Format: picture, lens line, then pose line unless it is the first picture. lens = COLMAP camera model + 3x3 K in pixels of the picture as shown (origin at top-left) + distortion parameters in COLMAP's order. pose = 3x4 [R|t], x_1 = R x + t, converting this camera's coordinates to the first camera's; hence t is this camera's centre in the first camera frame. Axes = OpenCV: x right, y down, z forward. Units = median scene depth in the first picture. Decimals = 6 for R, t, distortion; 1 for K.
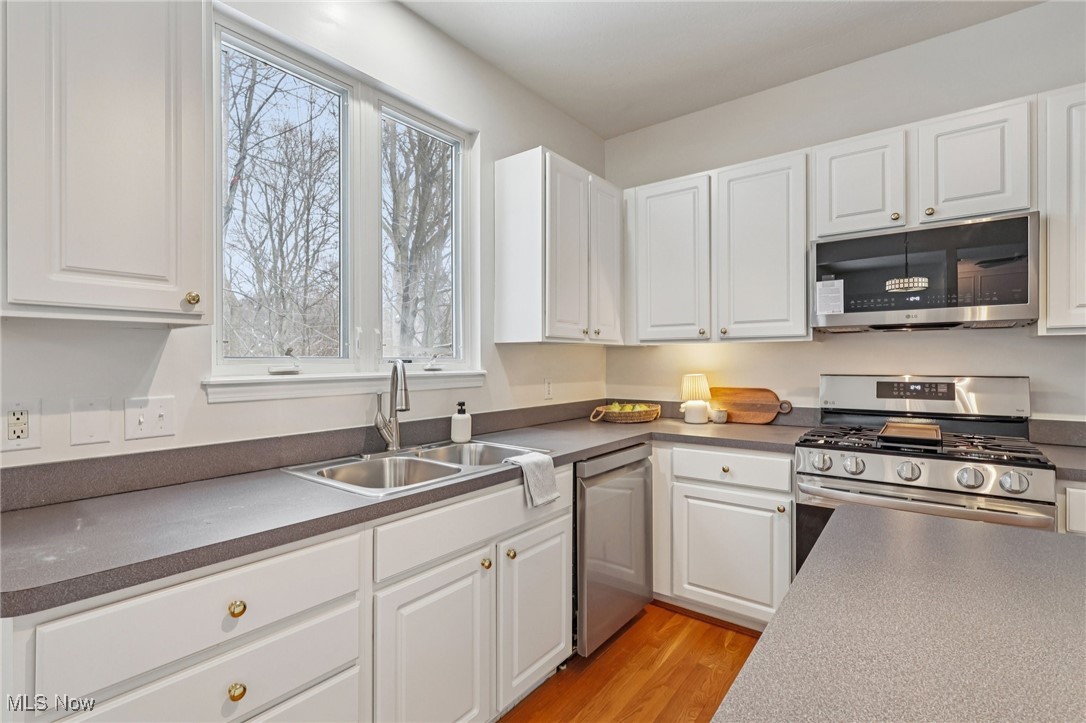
lens RADIAL K [[507.1, 0, 543.4], [0, 507.1, 358.3], [0, 0, 1]] dist [0.006145, -0.000818]
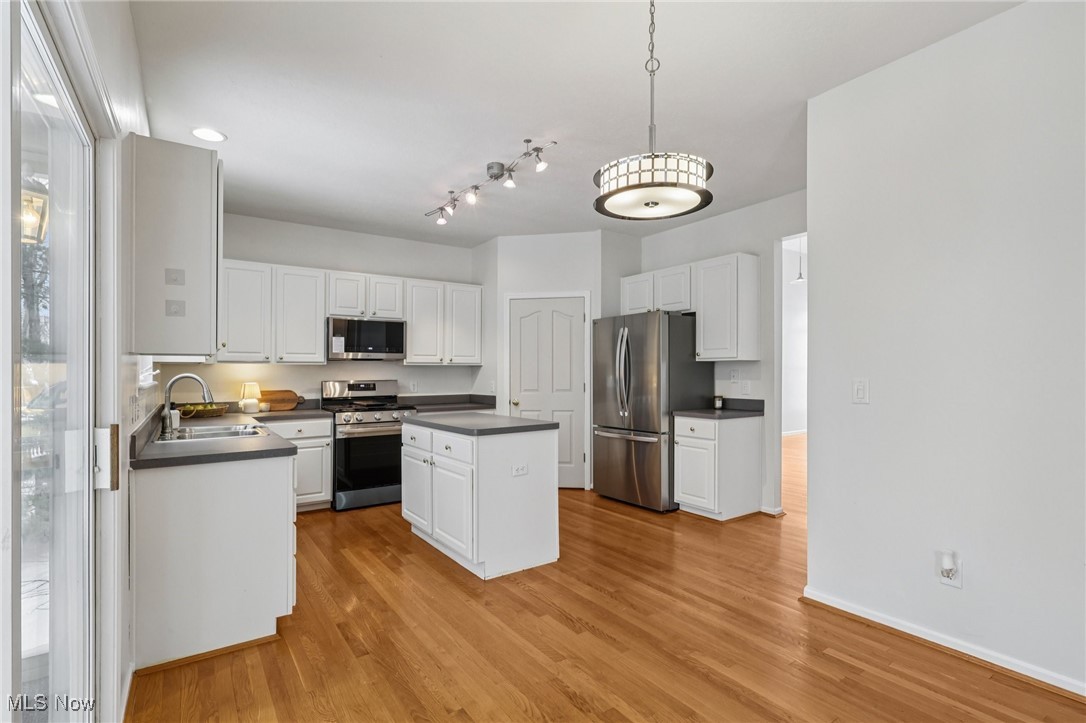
lens RADIAL K [[507.1, 0, 542.8], [0, 507.1, 358.0], [0, 0, 1]] dist [0.006145, -0.000818]
pose [[0.304535, 0.029652, 0.952040, -1.177624], [-0.000042, 0.999516, -0.031118, 0.002734], [-0.952501, 0.009437, 0.304388, -0.462822]]
